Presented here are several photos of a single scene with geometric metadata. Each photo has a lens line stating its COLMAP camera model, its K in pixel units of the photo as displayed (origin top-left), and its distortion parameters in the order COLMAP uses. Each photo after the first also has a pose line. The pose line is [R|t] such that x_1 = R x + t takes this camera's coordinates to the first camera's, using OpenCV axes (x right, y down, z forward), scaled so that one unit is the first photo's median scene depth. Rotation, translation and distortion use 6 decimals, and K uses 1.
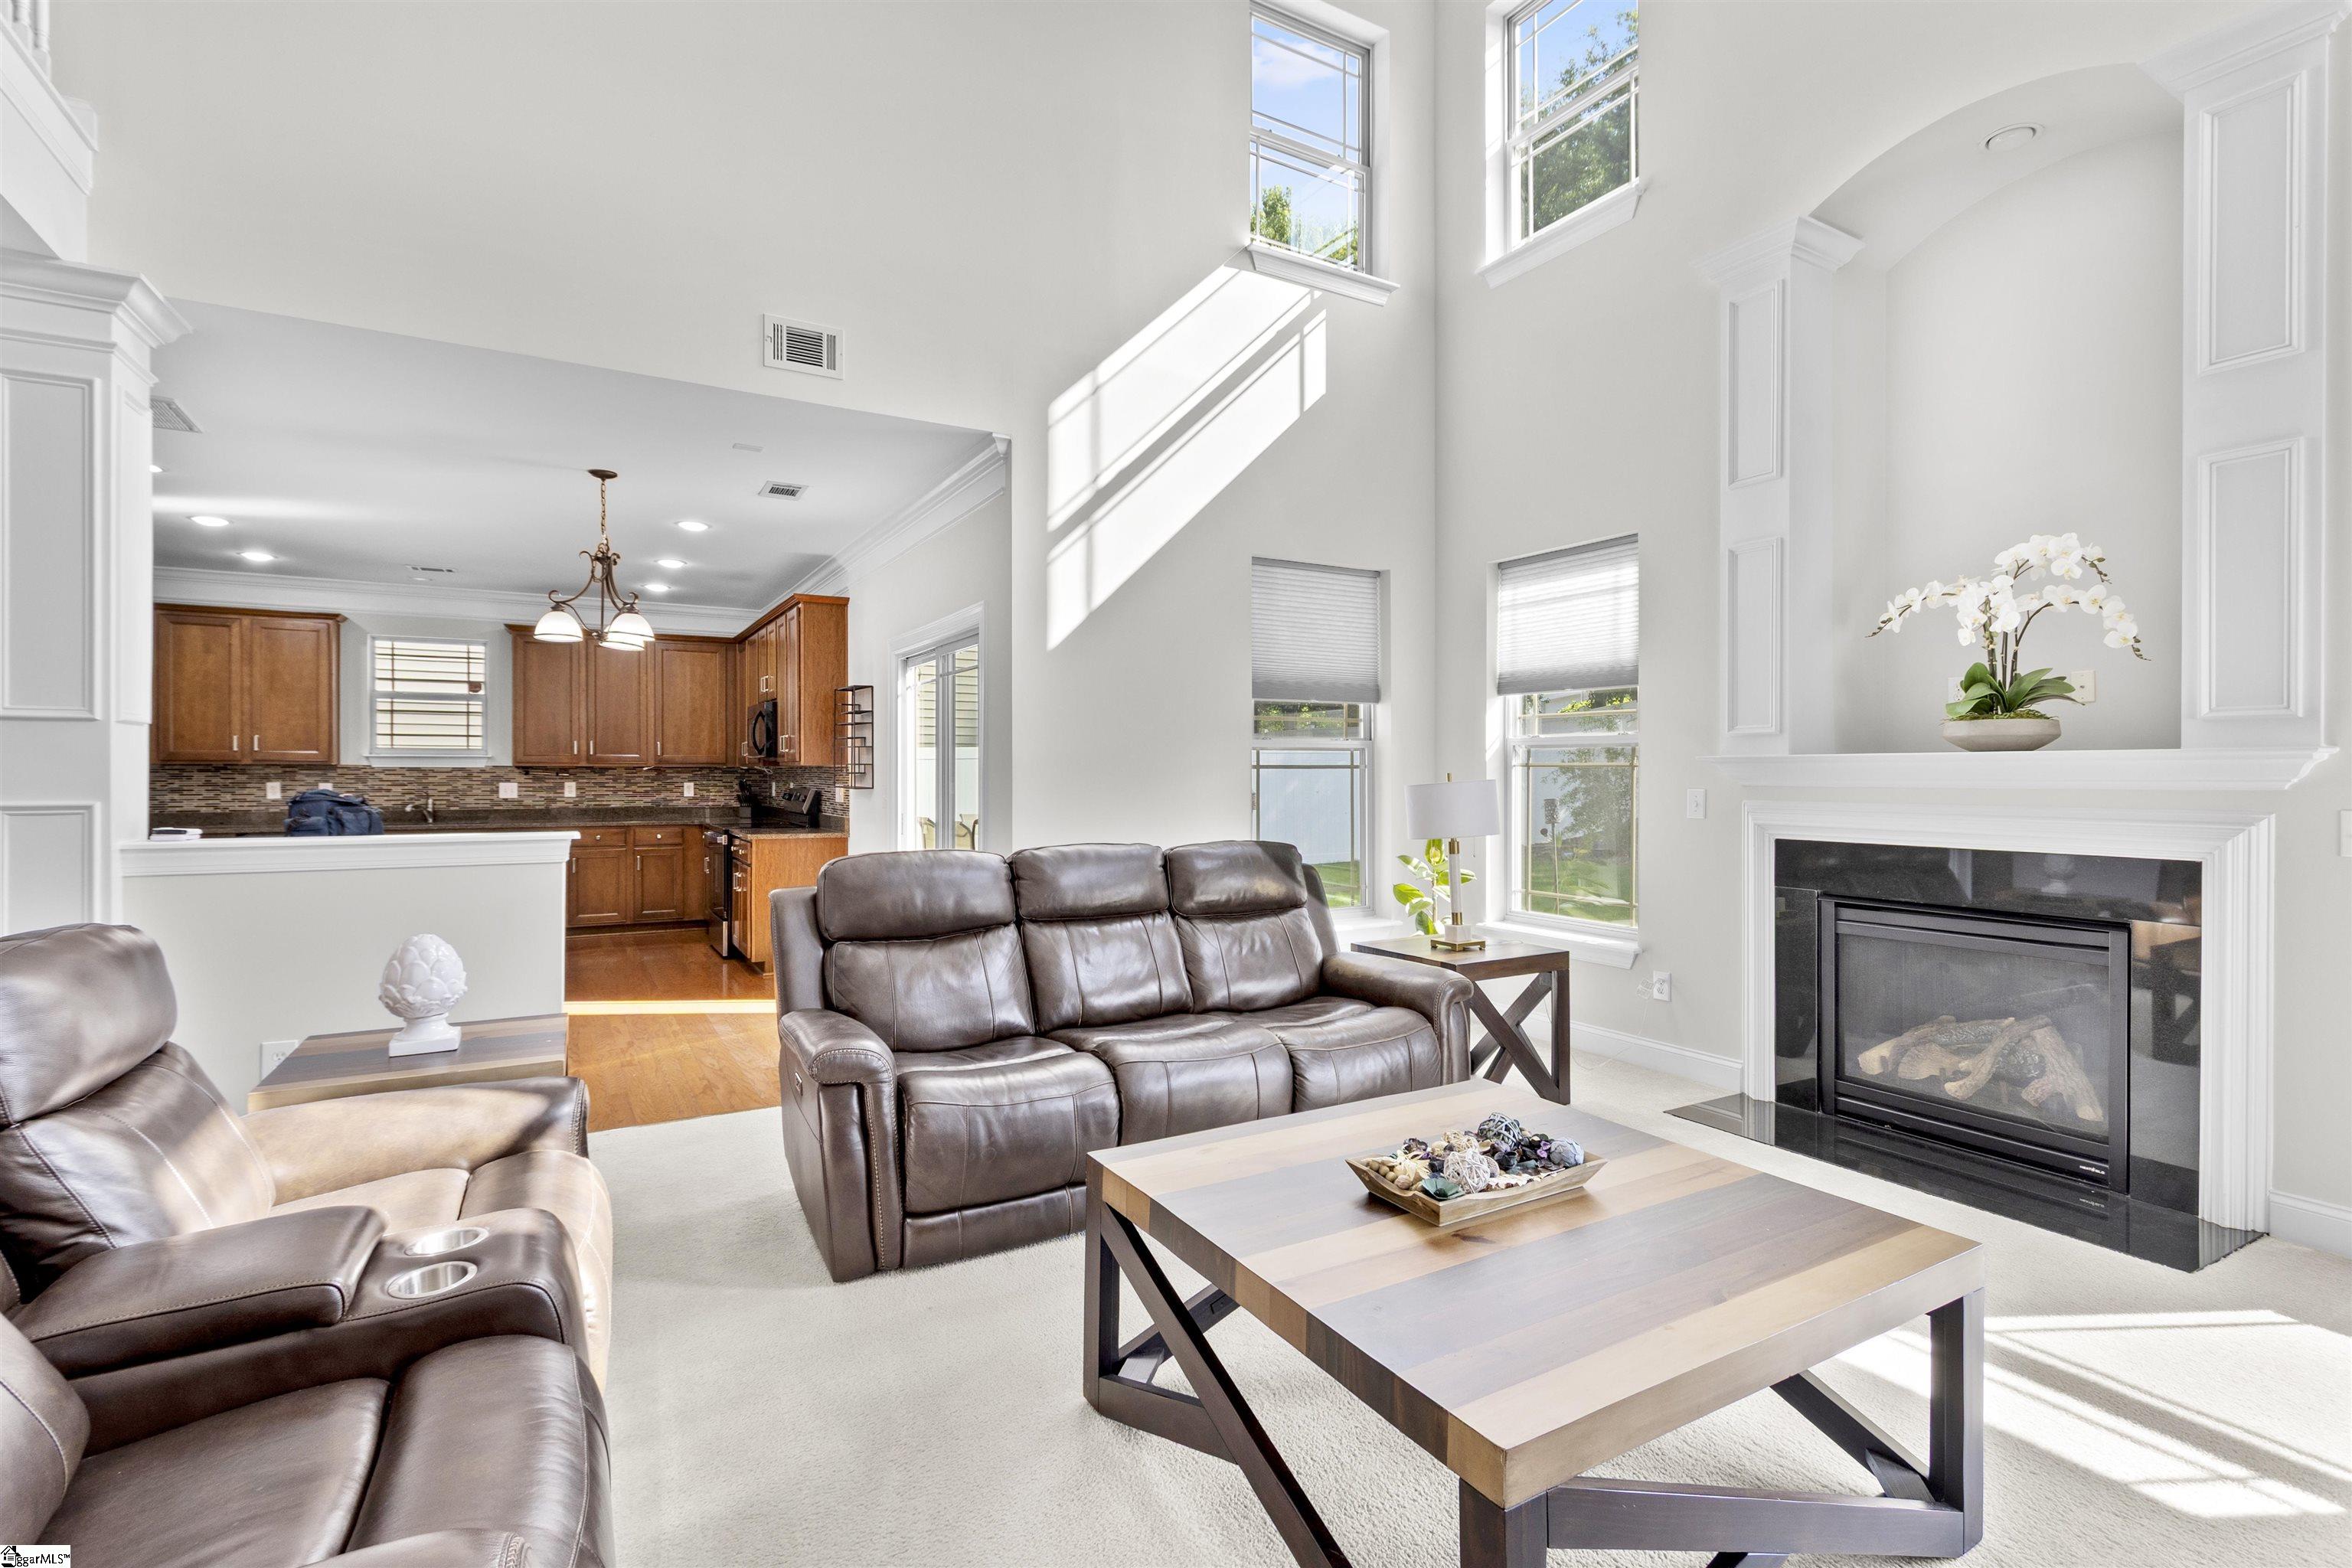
lens RADIAL K [[1094.8, 0, 1161.9], [0, 1094.8, 779.8], [0, 0, 1]] dist [0.006529, -0.002944]
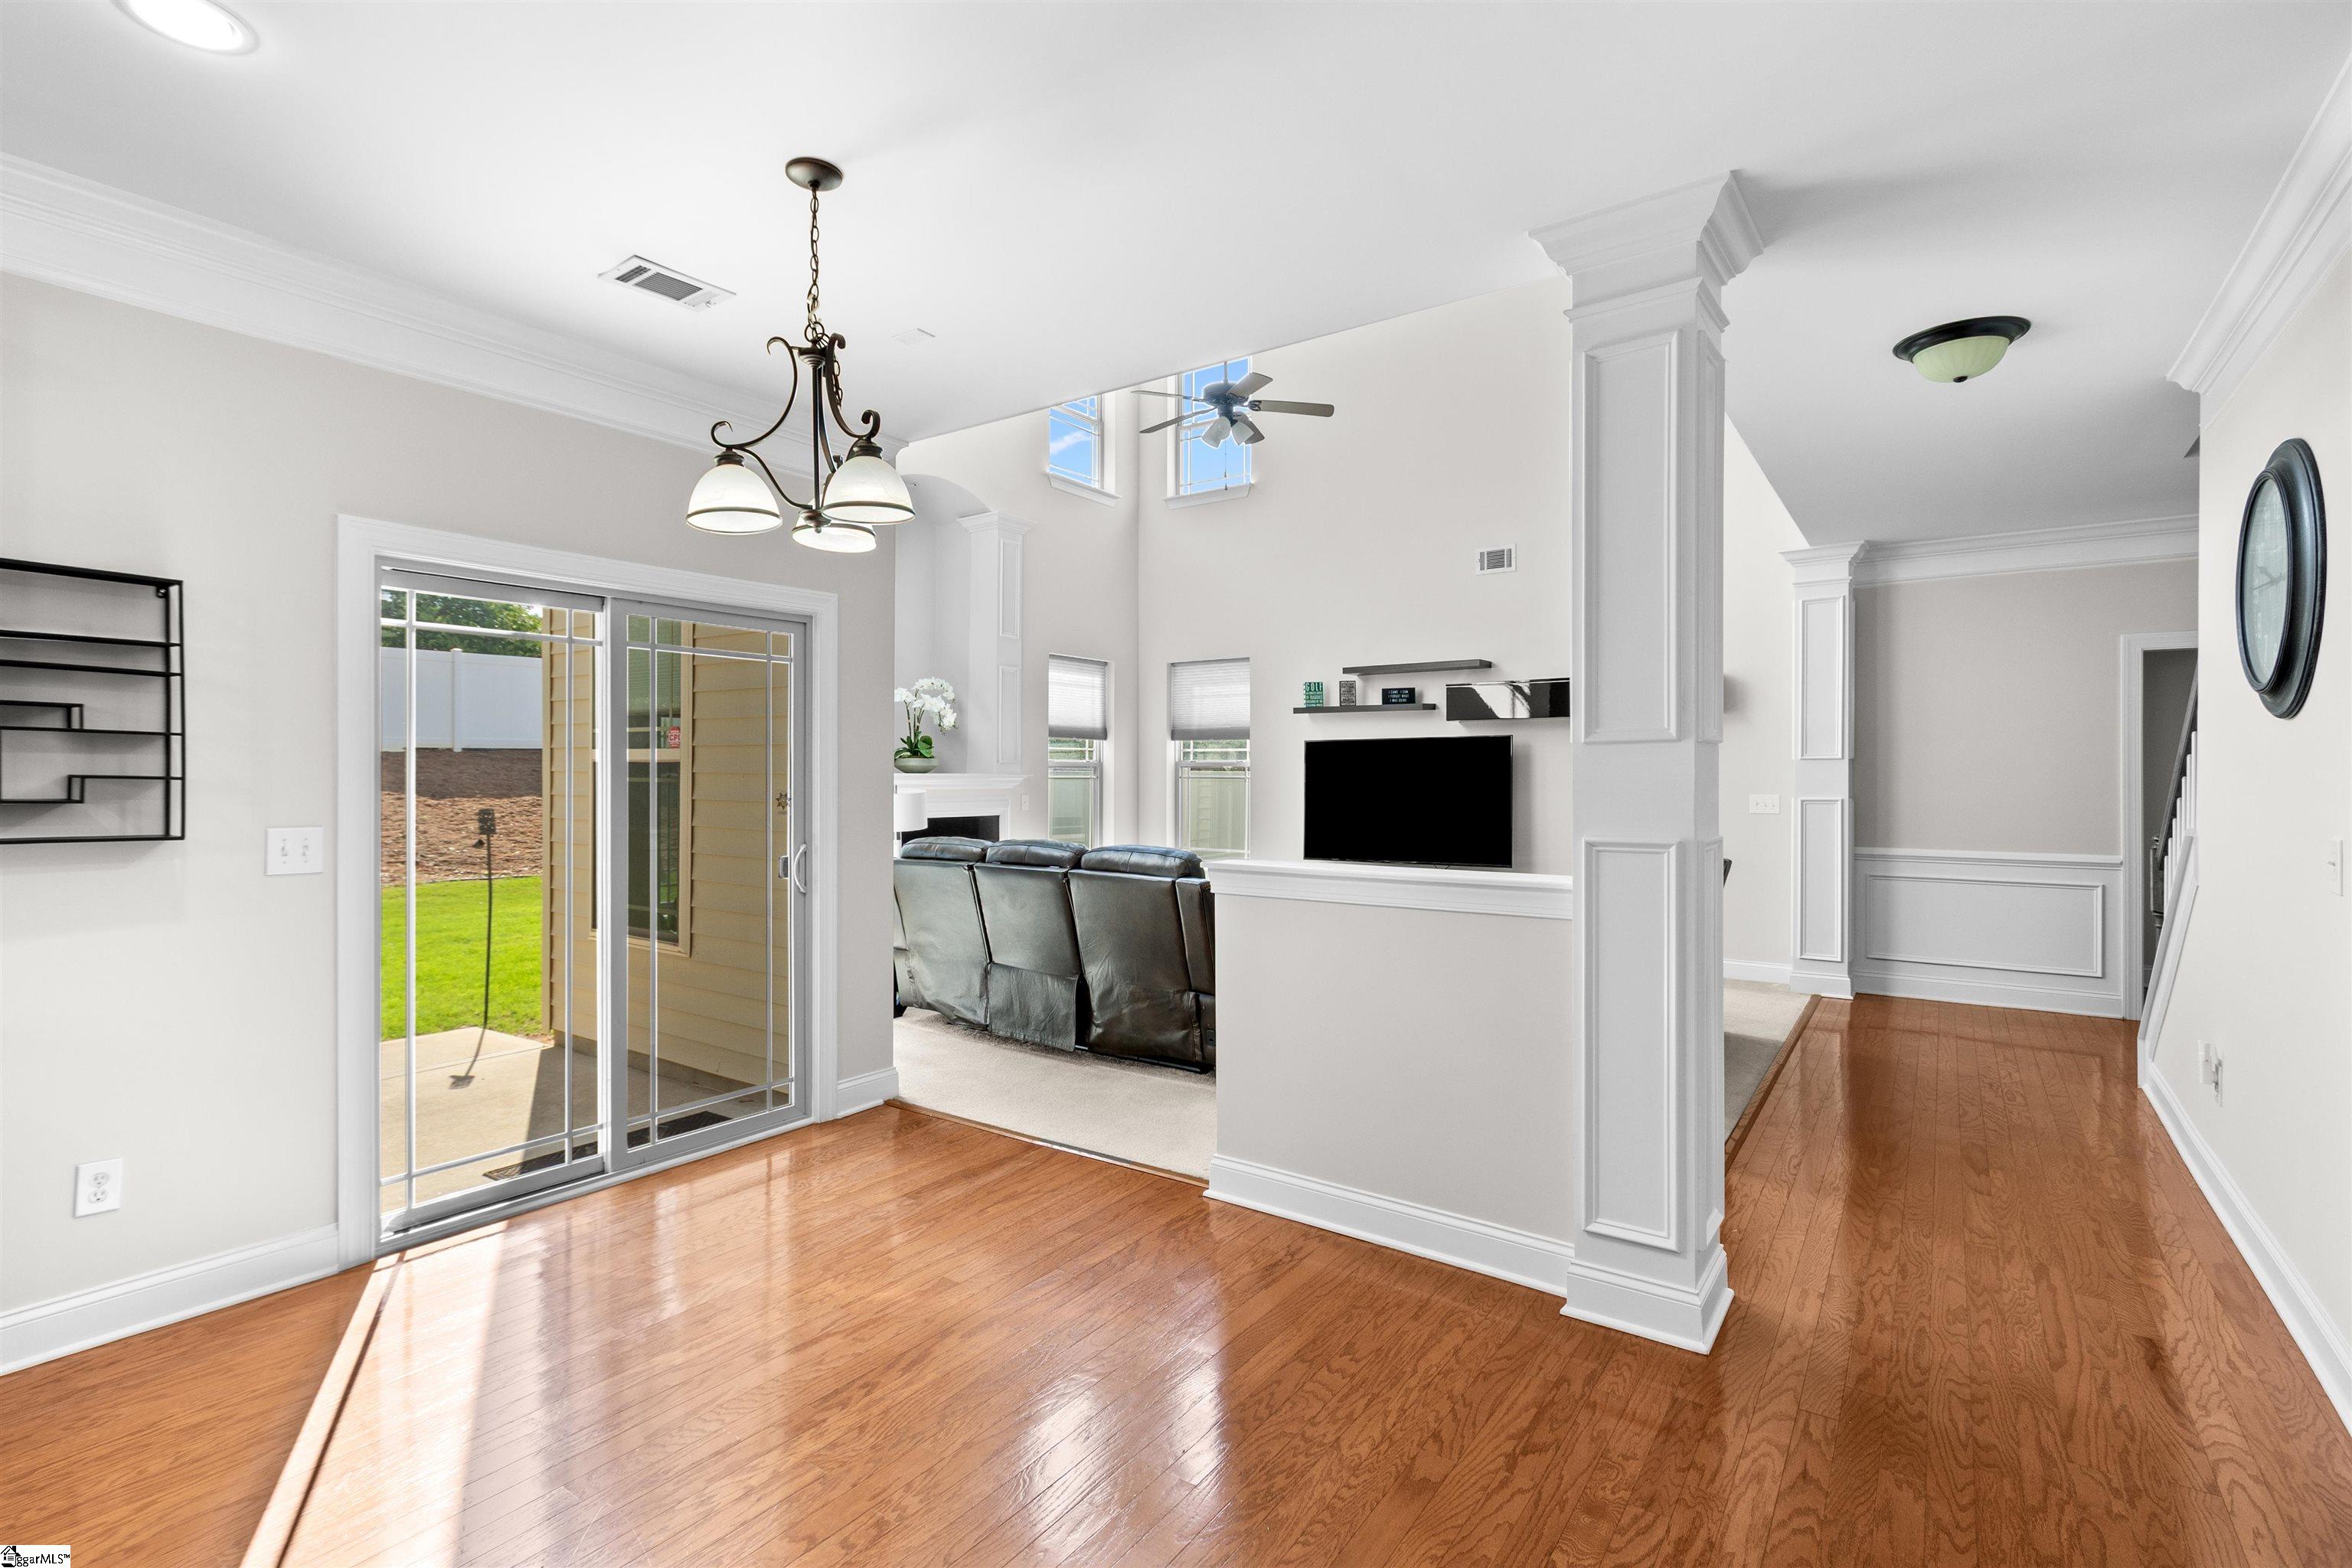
lens RADIAL K [[1094.8, 0, 1177.0], [0, 1094.8, 768.0], [0, 0, 1]] dist [0.006529, -0.002944]
pose [[-0.433872, 0.004365, 0.900964, -1.075443], [0.002883, 0.999990, -0.003457, -0.020247], [-0.900970, 0.001097, -0.433881, 1.137467]]
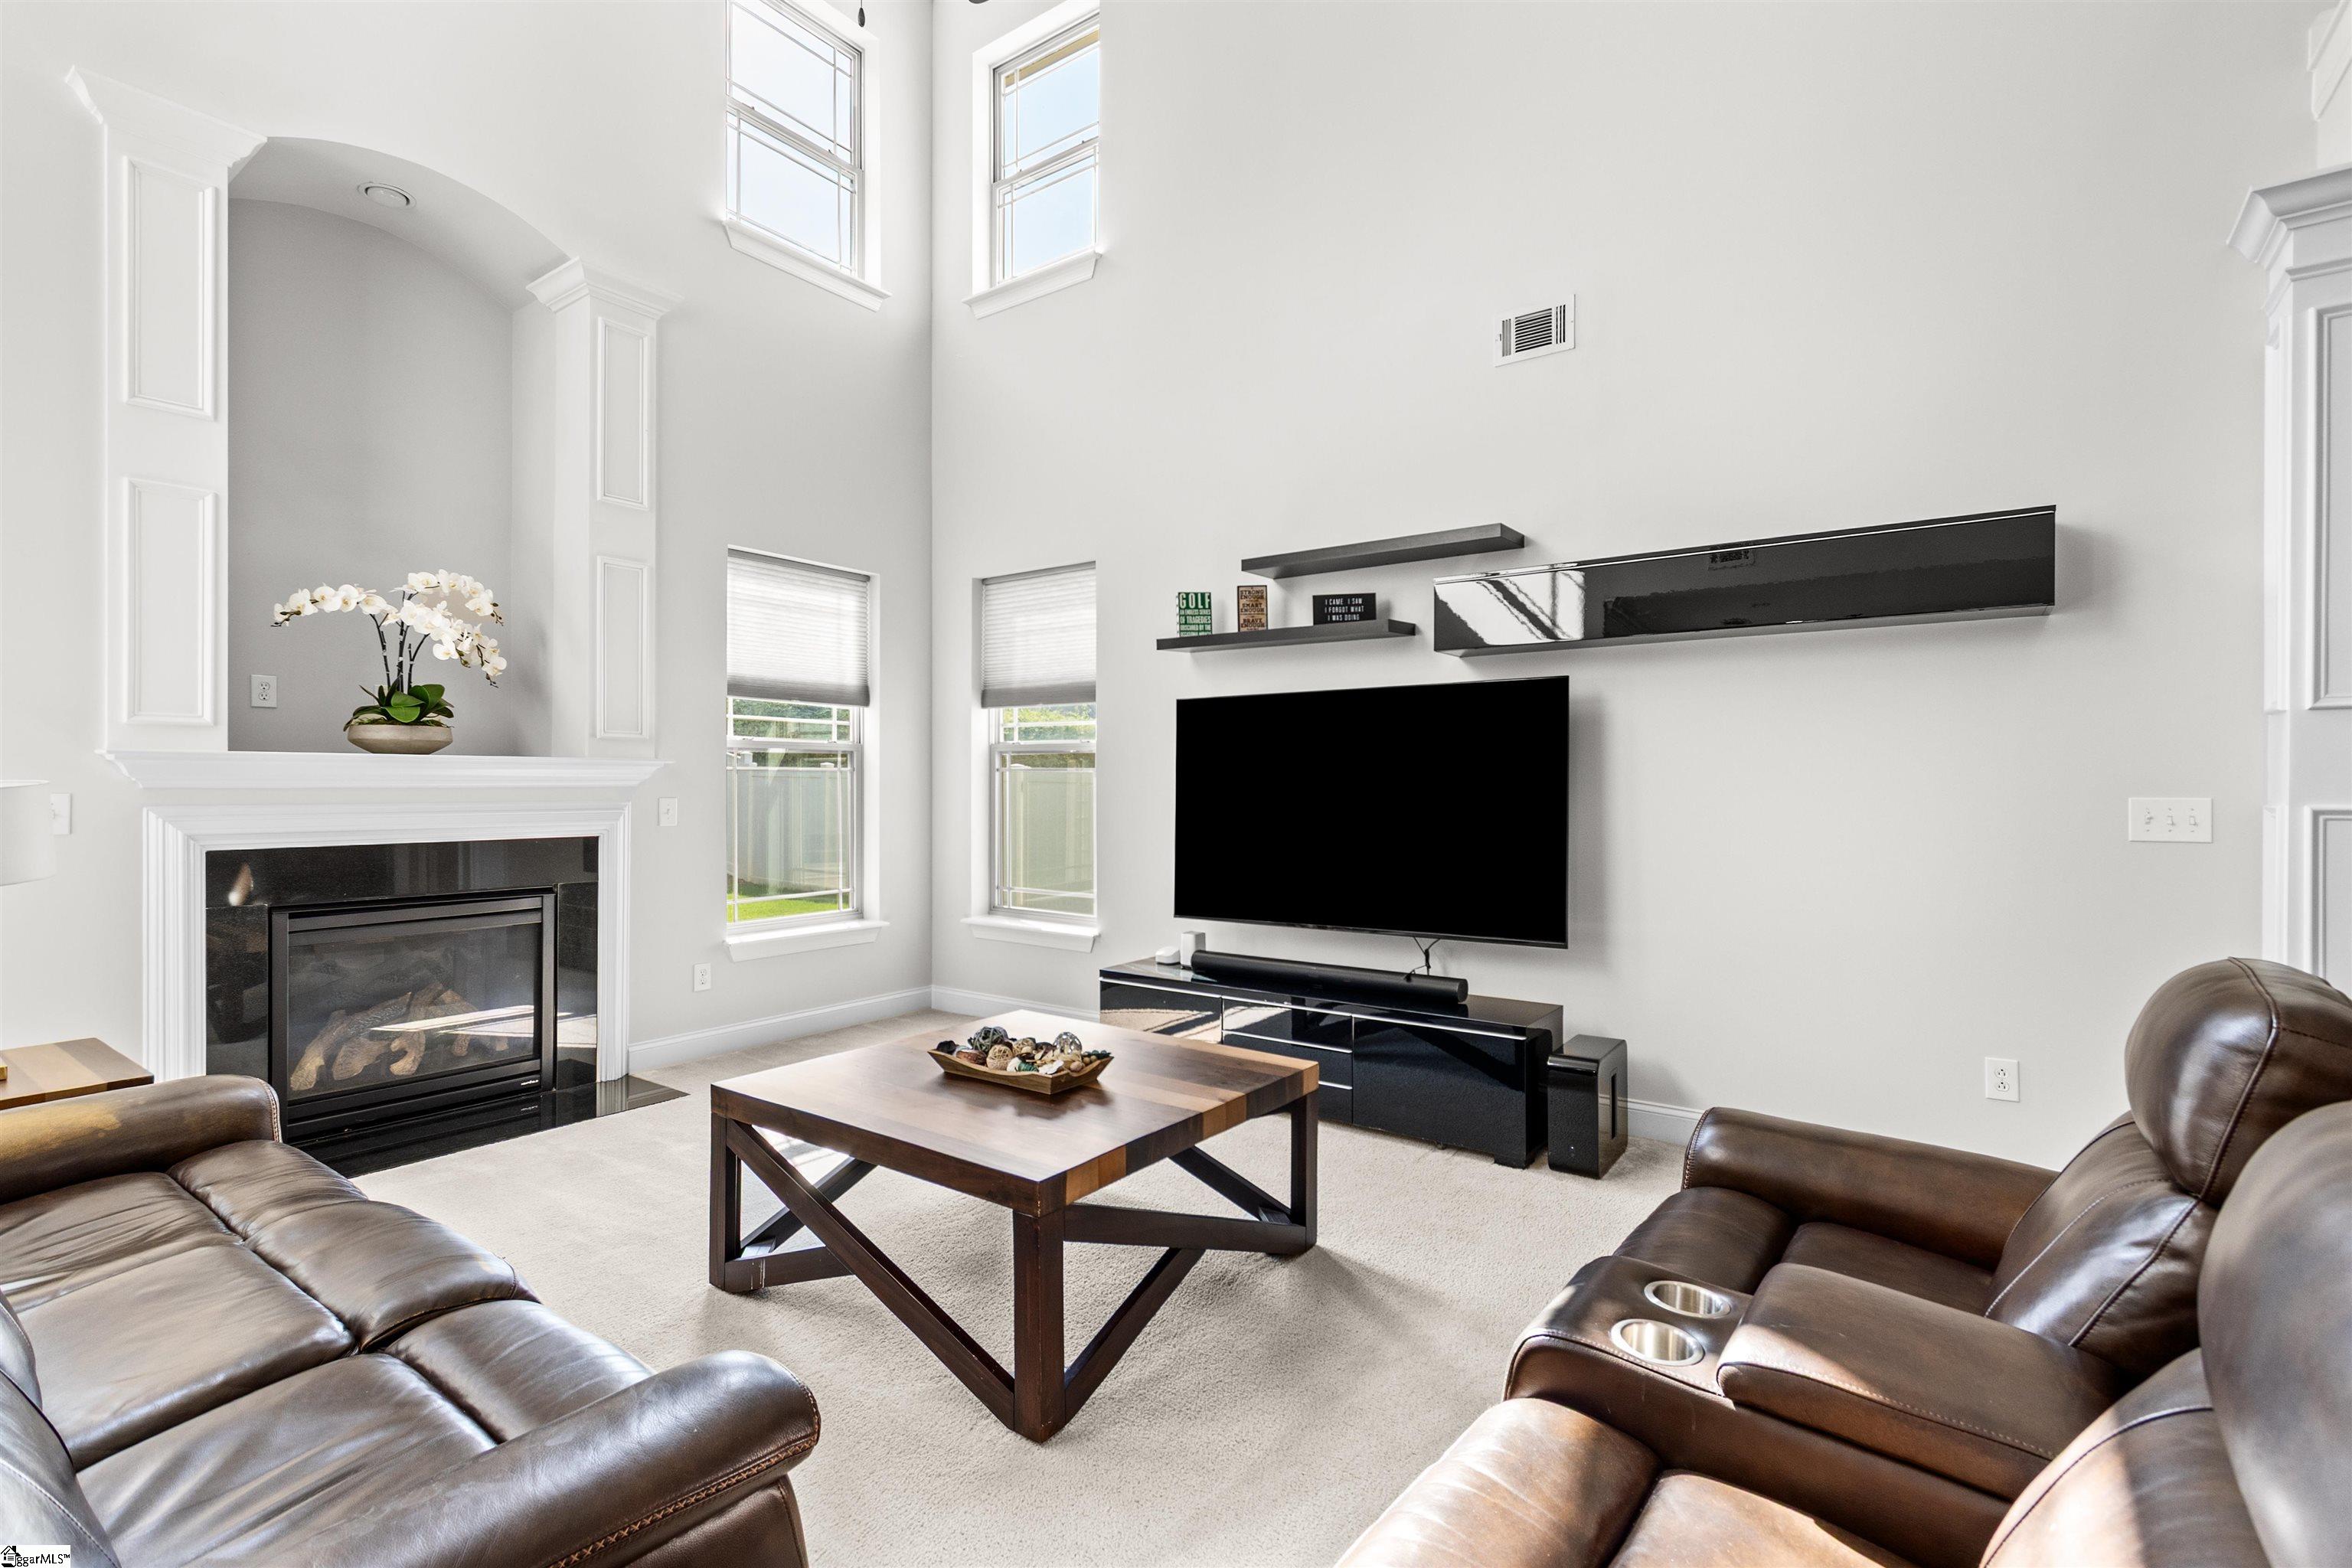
lens RADIAL K [[1094.8, 0, 1181.8], [0, 1094.8, 790.3], [0, 0, 1]] dist [0.006529, -0.002944]
pose [[-0.426855, -0.007864, 0.904286, -0.441650], [0.001916, 0.999952, 0.009600, 0.001140], [-0.904318, 0.005831, -0.426820, 0.589171]]
